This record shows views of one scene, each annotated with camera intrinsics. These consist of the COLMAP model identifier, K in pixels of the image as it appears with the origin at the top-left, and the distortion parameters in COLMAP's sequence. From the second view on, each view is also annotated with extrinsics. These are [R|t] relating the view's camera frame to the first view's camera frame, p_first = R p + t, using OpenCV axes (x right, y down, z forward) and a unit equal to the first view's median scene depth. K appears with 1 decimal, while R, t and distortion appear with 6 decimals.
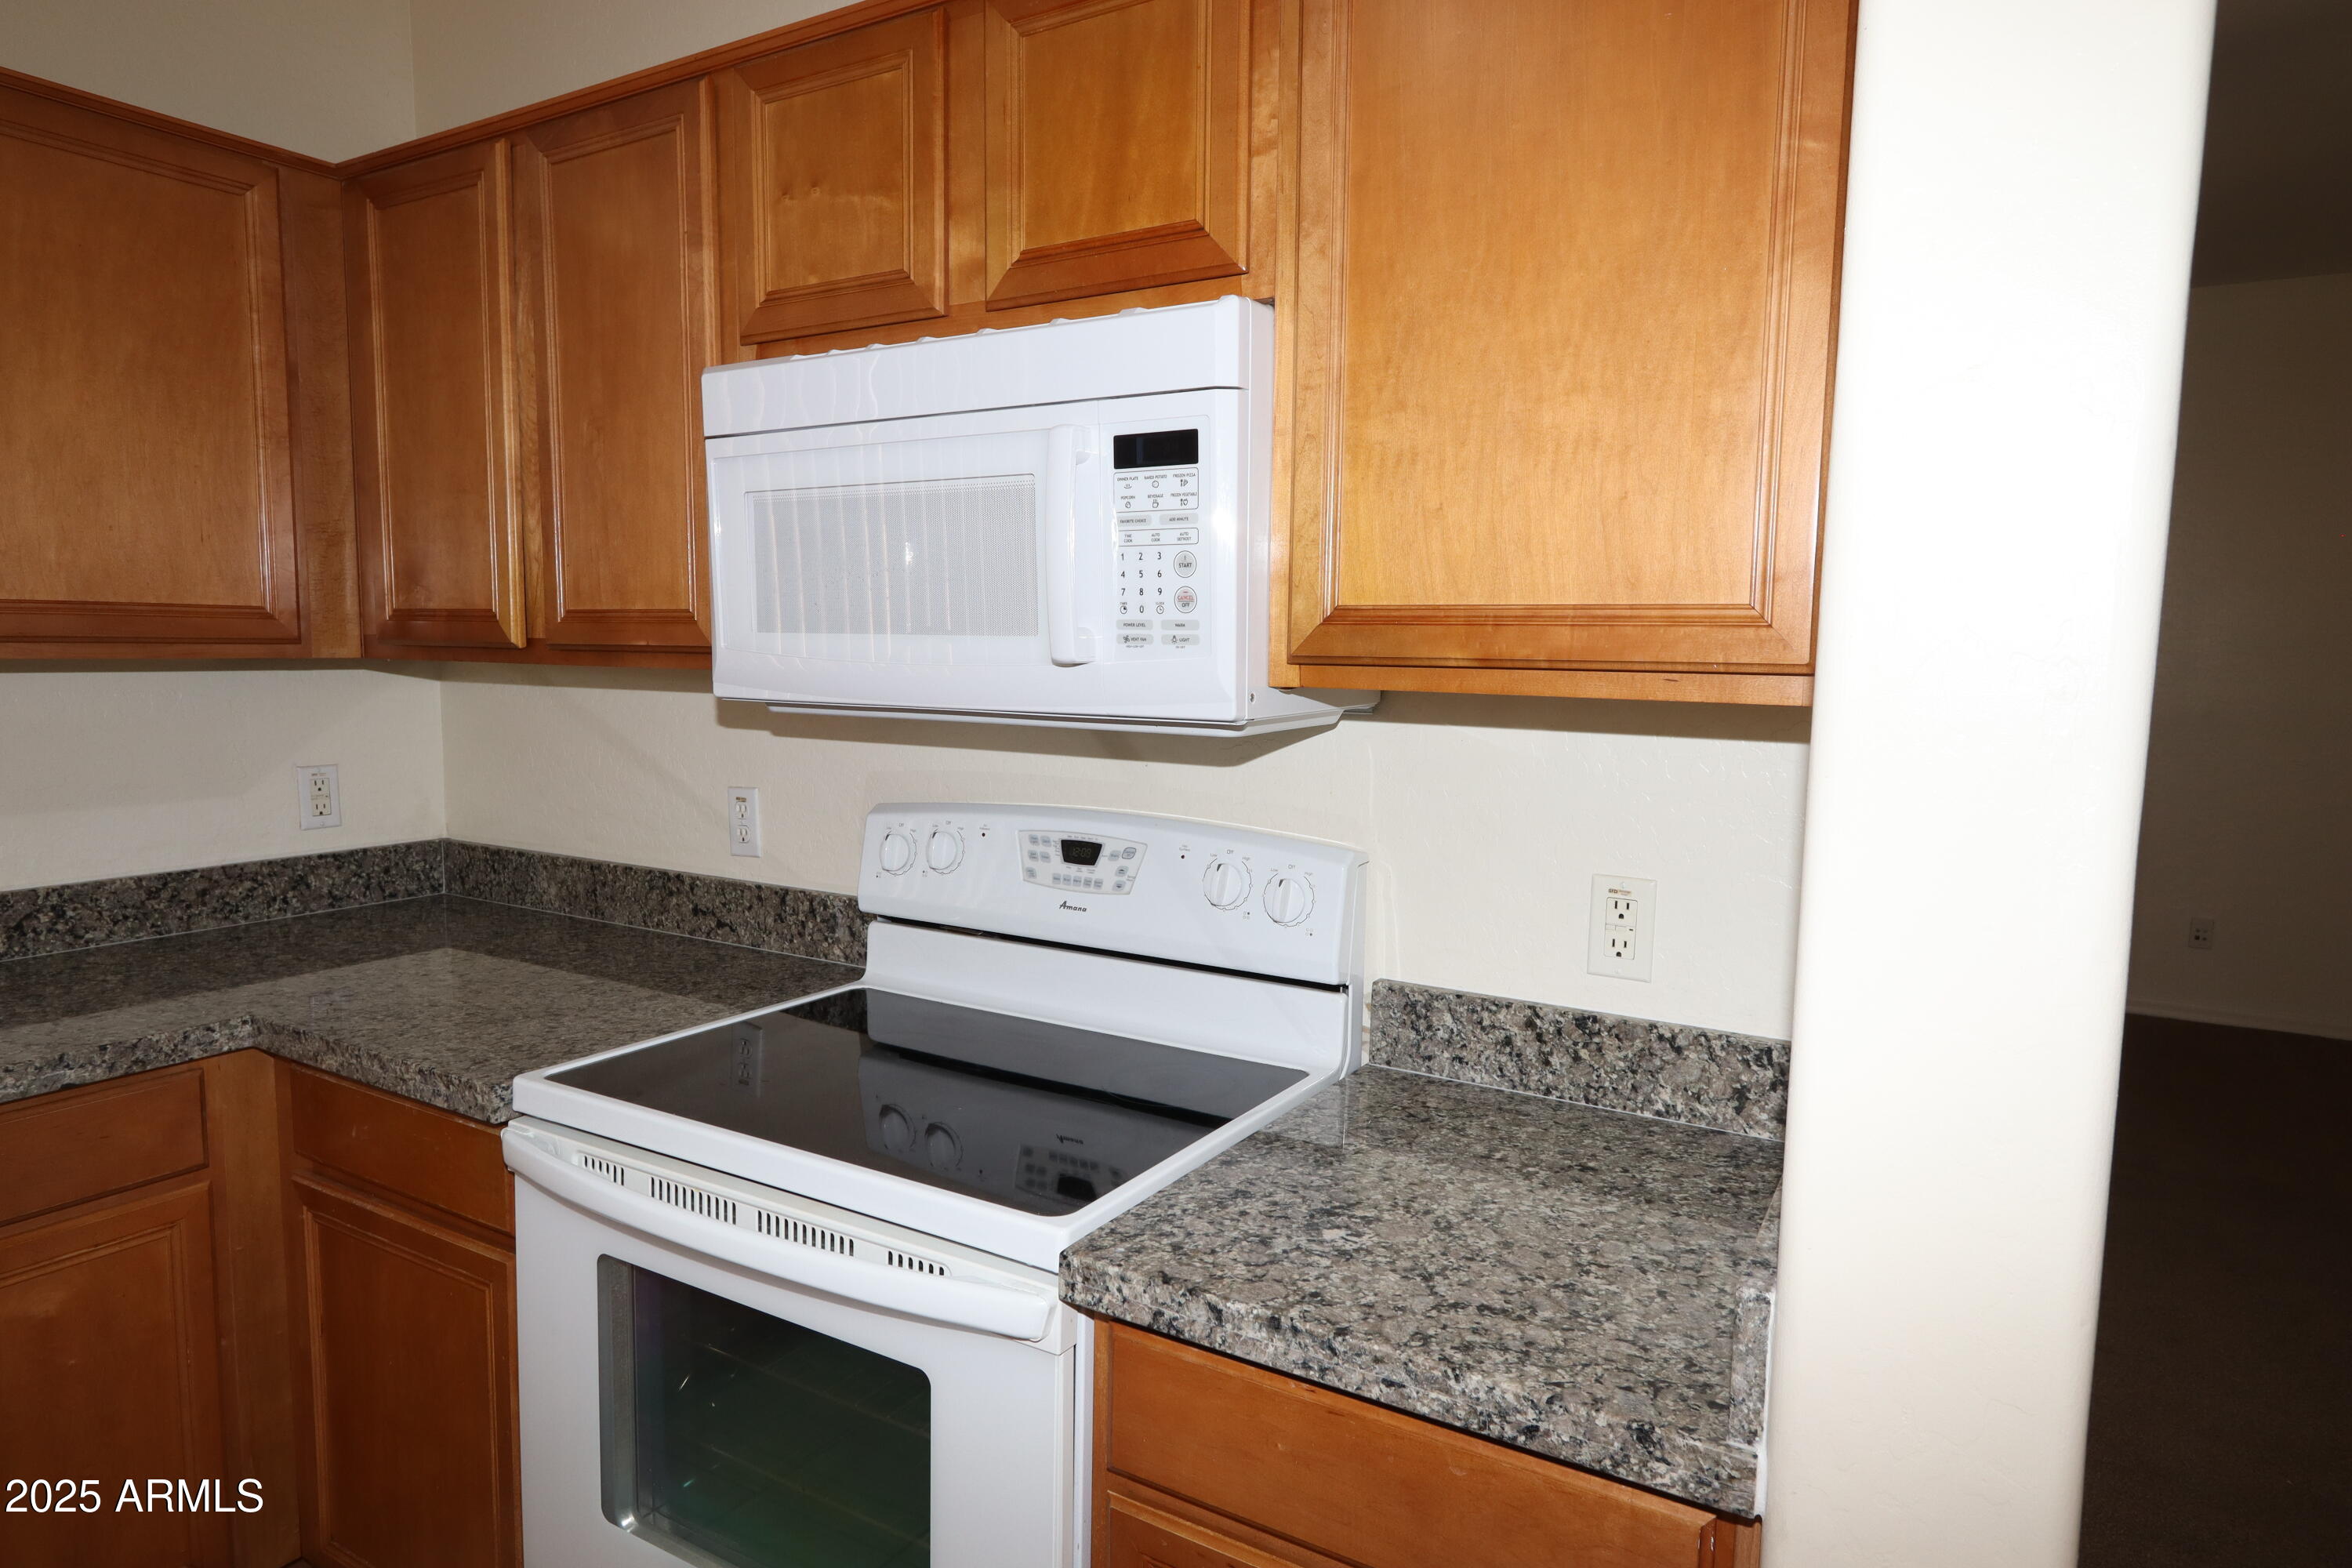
lens RADIAL K [[1376.0, 0, 1176.0], [0, 1376.0, 784.0], [0, 0, 1]] dist [-0.000037, -0.003087]
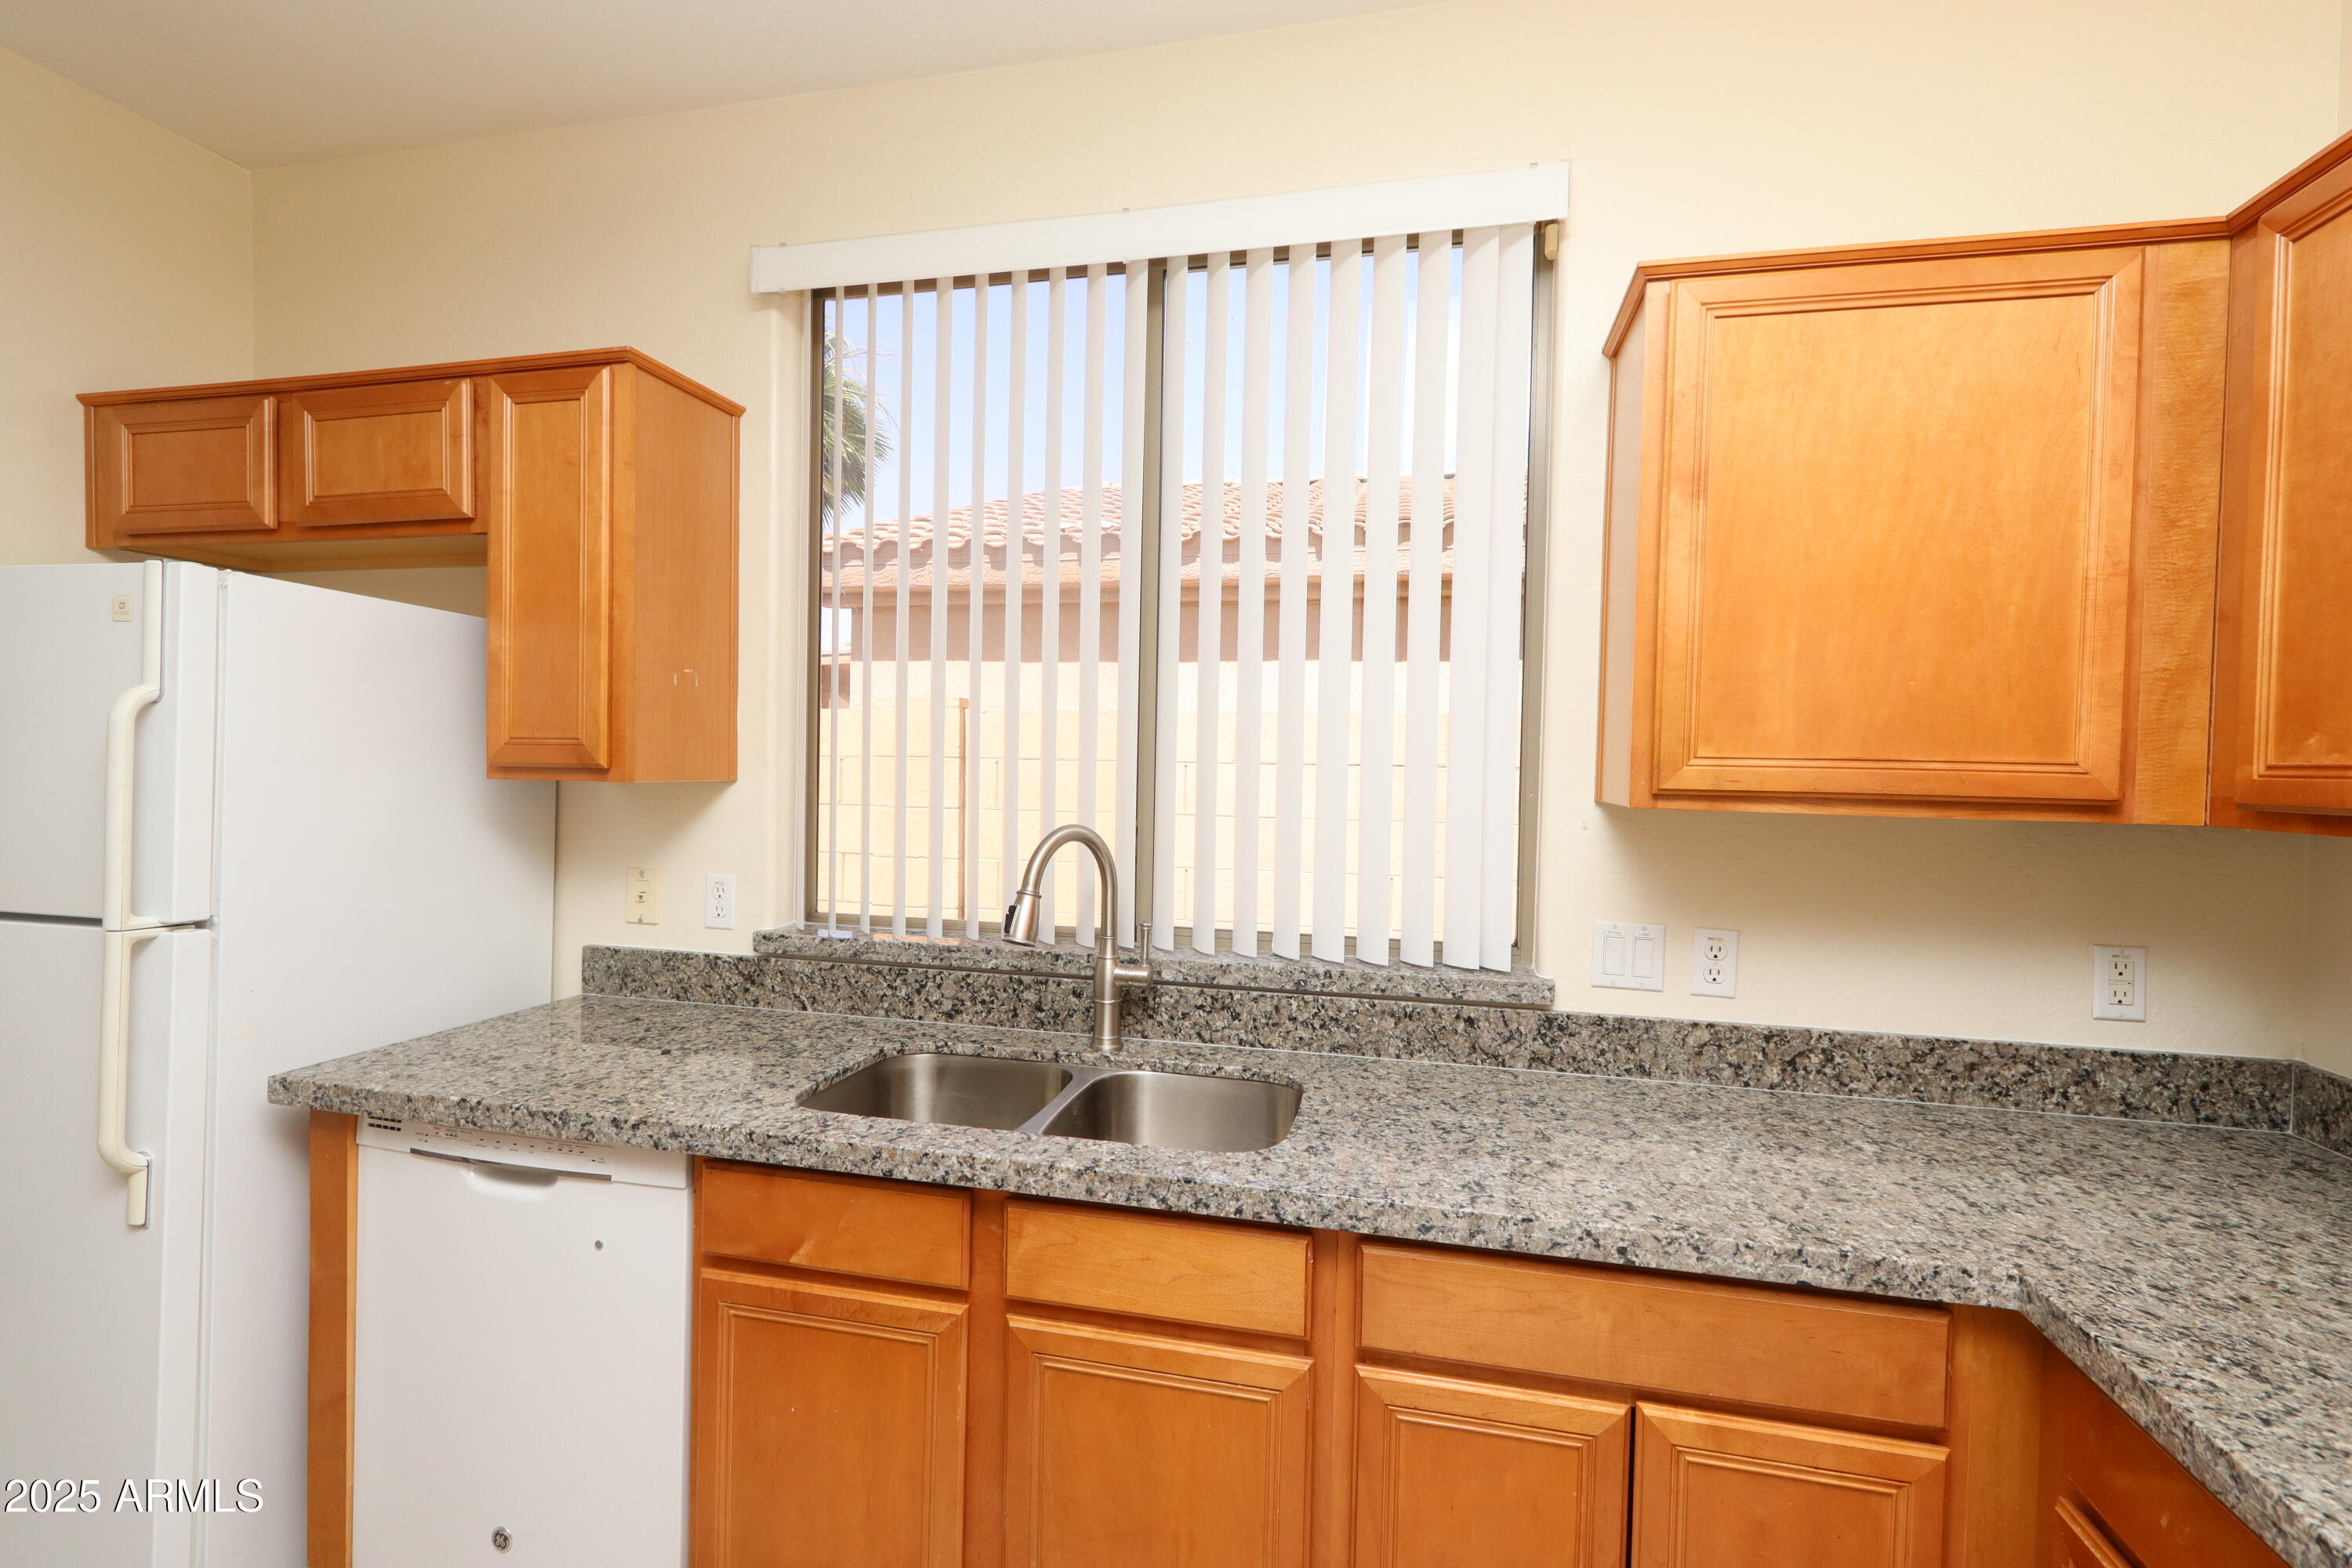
lens RADIAL K [[1070.7, 0, 1176.0], [0, 1070.7, 784.0], [0, 0, 1]] dist [-0.001861, -0.000403]
pose [[0.305598, 0.012823, -0.952074, -0.226643], [-0.115746, 0.992994, -0.023778, -0.038560], [0.945099, 0.117466, 0.304941, 0.303084]]
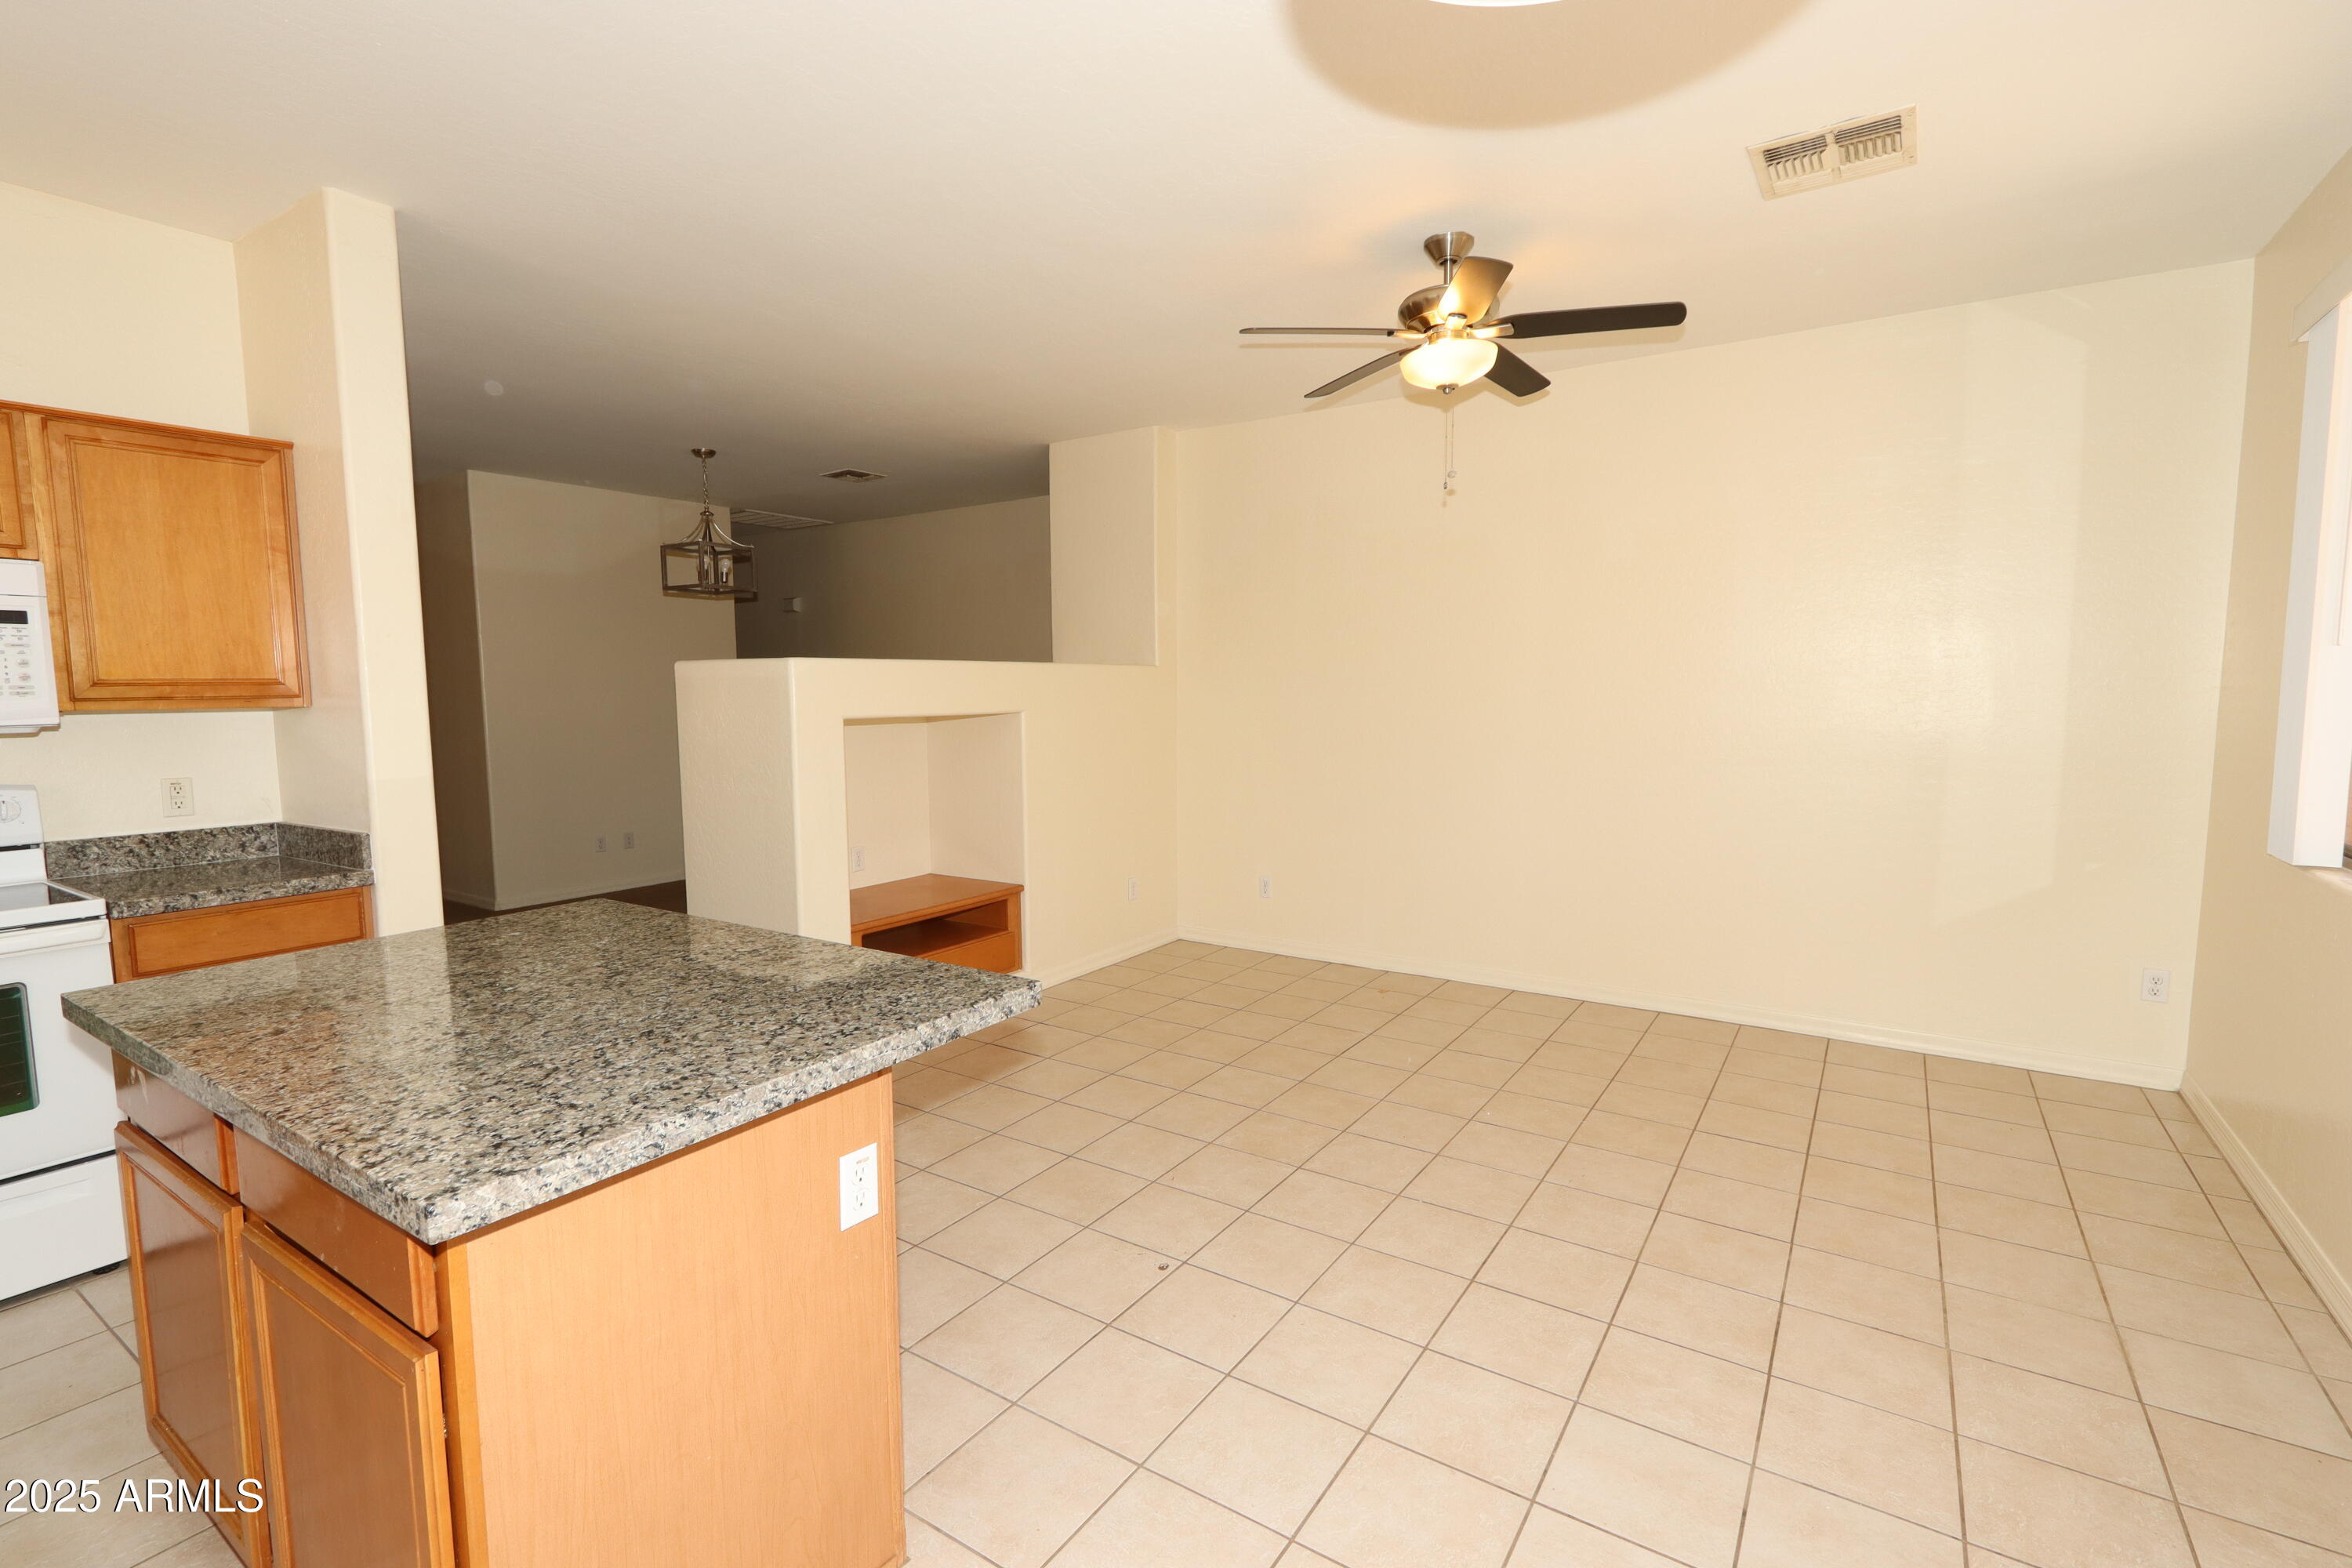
lens RADIAL K [[1070.7, 0, 1176.0], [0, 1070.7, 784.0], [0, 0, 1]] dist [-0.001861, -0.000403]
pose [[0.038011, -0.106326, 0.993604, -1.386120], [0.110961, 0.988623, 0.101548, 0.069217], [-0.993098, 0.106392, 0.049377, -0.859981]]
